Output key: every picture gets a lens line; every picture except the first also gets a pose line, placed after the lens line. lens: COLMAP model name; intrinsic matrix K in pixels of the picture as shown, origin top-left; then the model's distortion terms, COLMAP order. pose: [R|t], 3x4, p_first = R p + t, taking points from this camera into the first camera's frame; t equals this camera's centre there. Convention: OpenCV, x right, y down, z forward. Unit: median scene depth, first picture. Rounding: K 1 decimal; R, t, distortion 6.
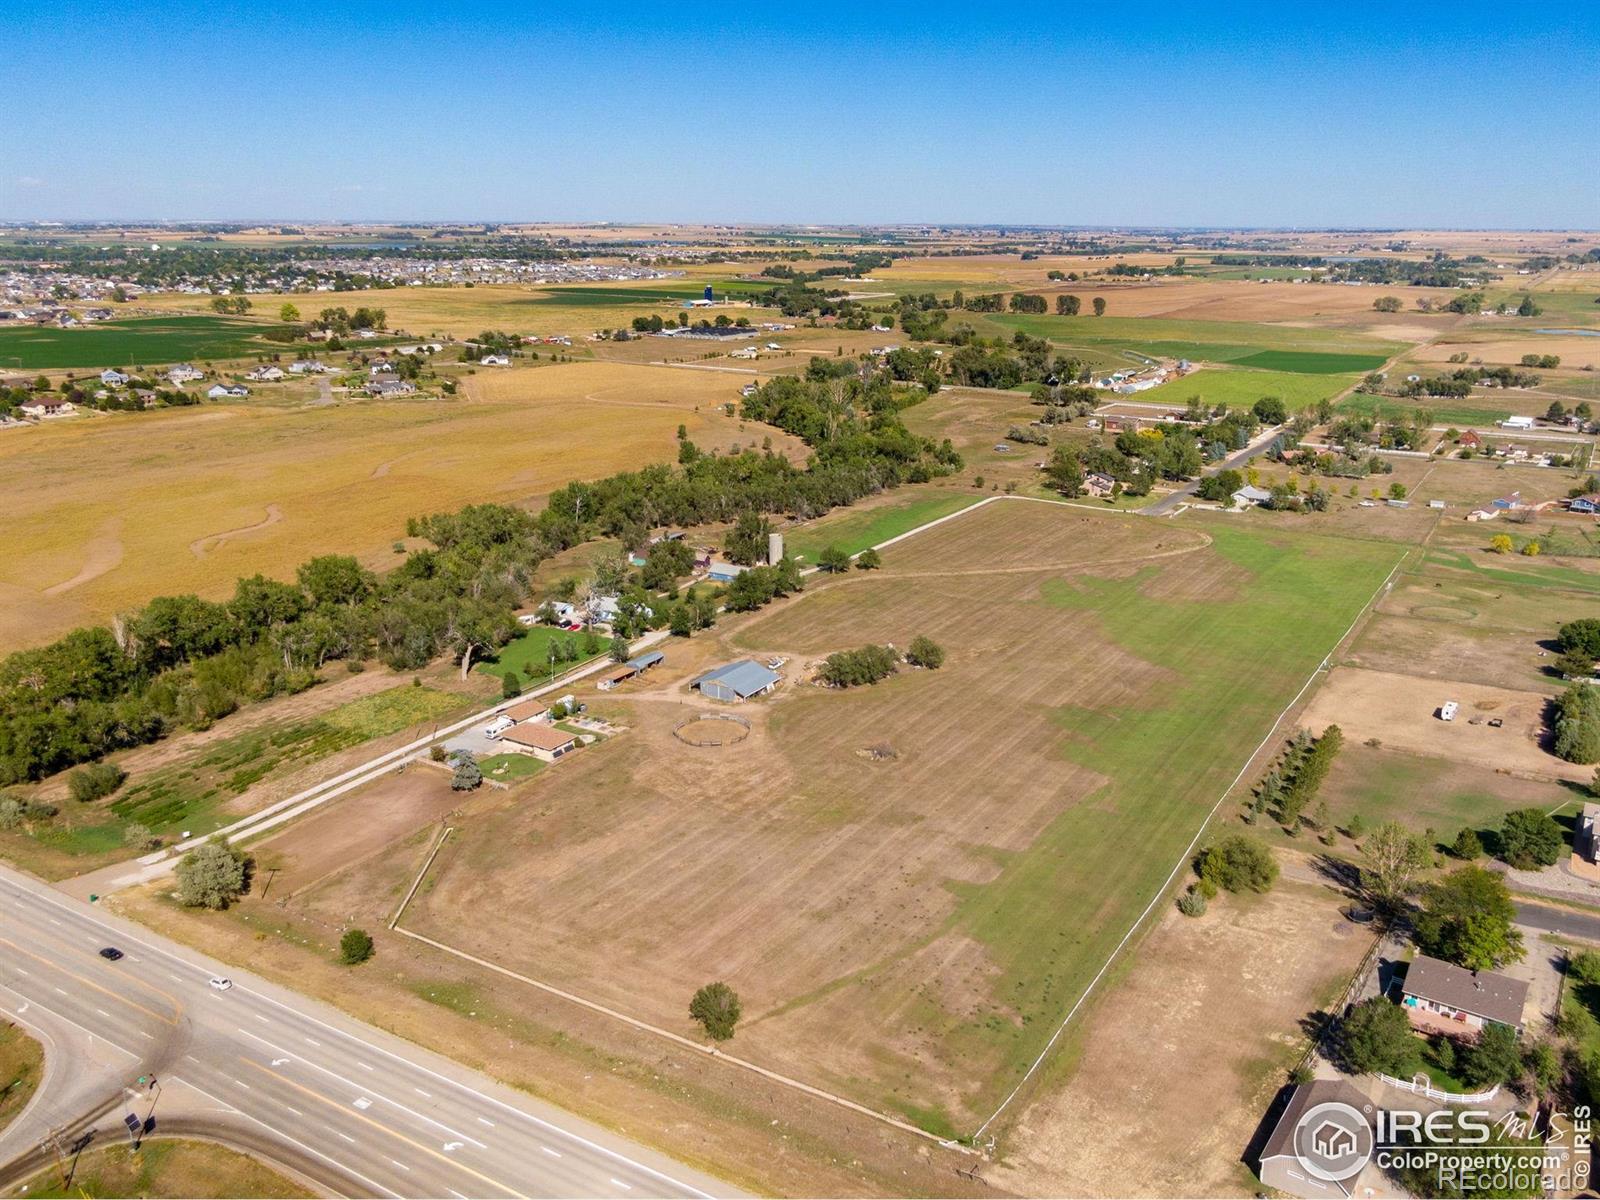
lens RADIAL K [[1327.4, 0, 837.9], [0, 1327.4, 570.4], [0, 0, 1]] dist [0.059221, -0.133837]
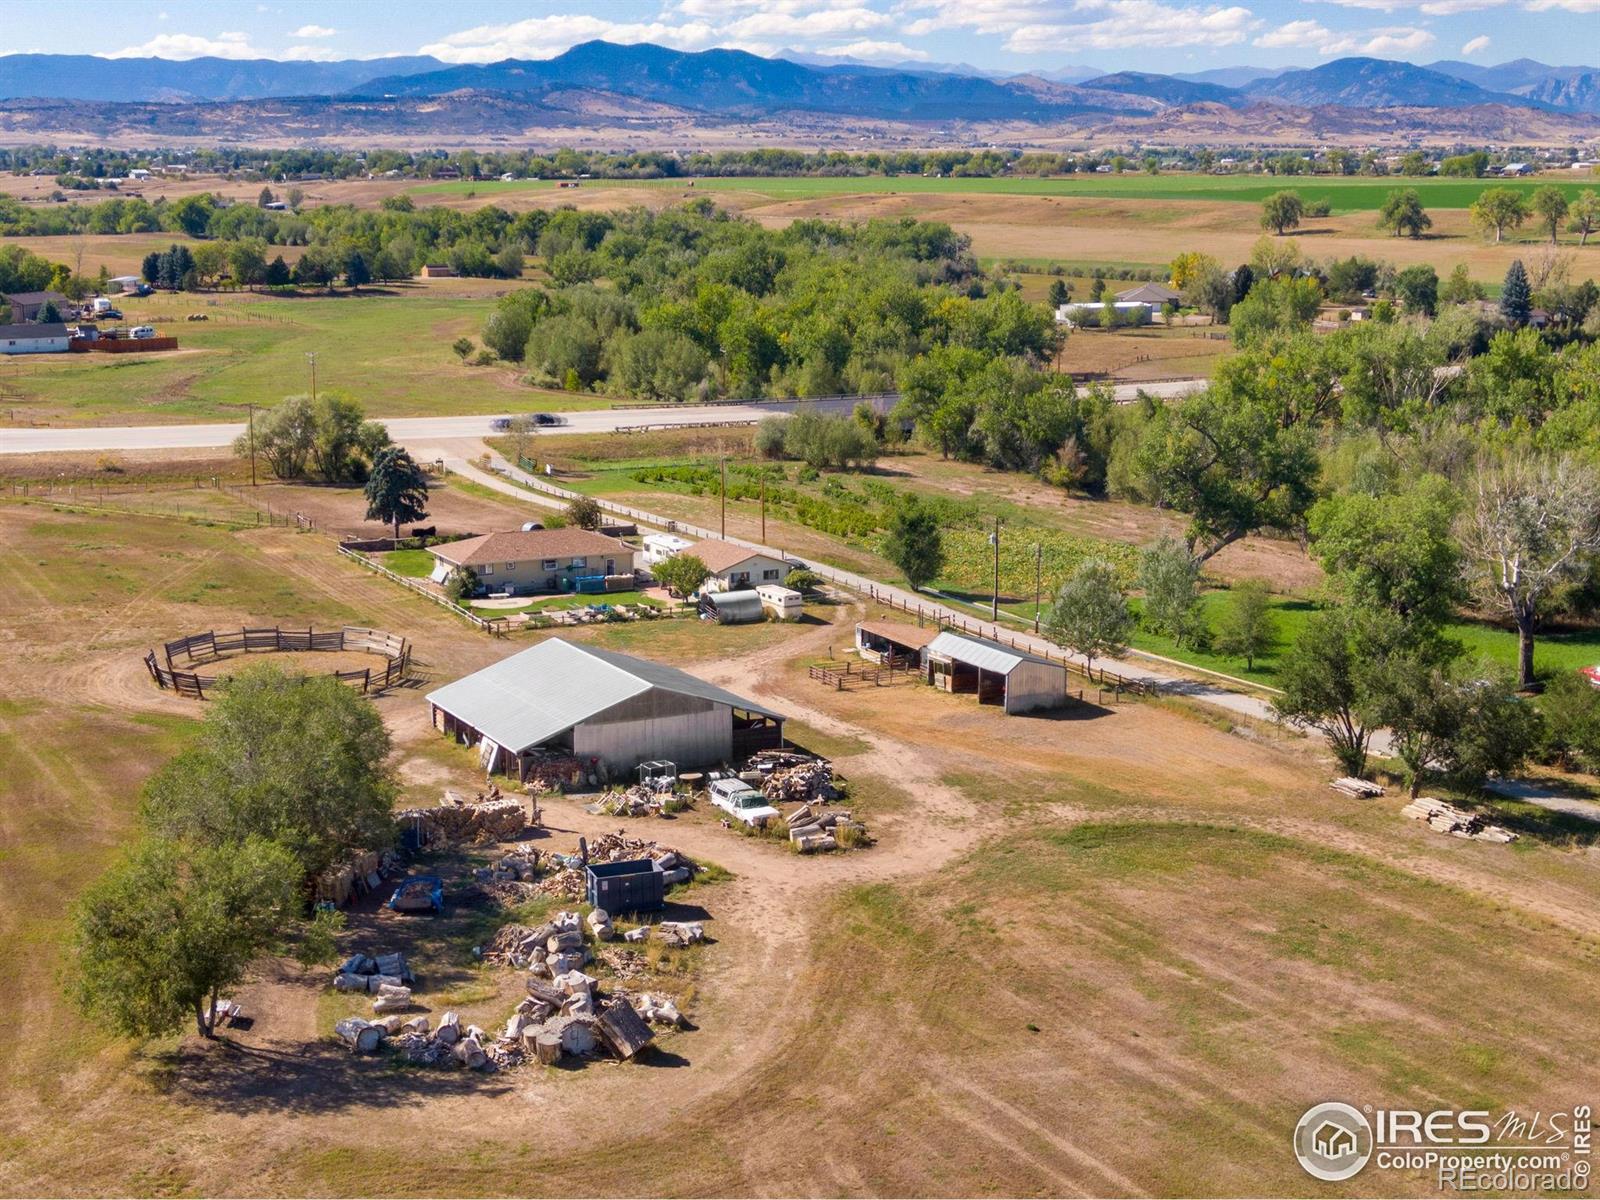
lens RADIAL K [[2307.0, 0, 820.7], [0, 2307.0, 605.5], [0, 0, 1]] dist [0.045712, -0.285676]
pose [[-0.525252, 0.158604, -0.836035, 0.208171], [-0.220268, 0.923650, 0.313613, -0.063564], [0.821944, 0.348877, -0.450214, 0.981209]]
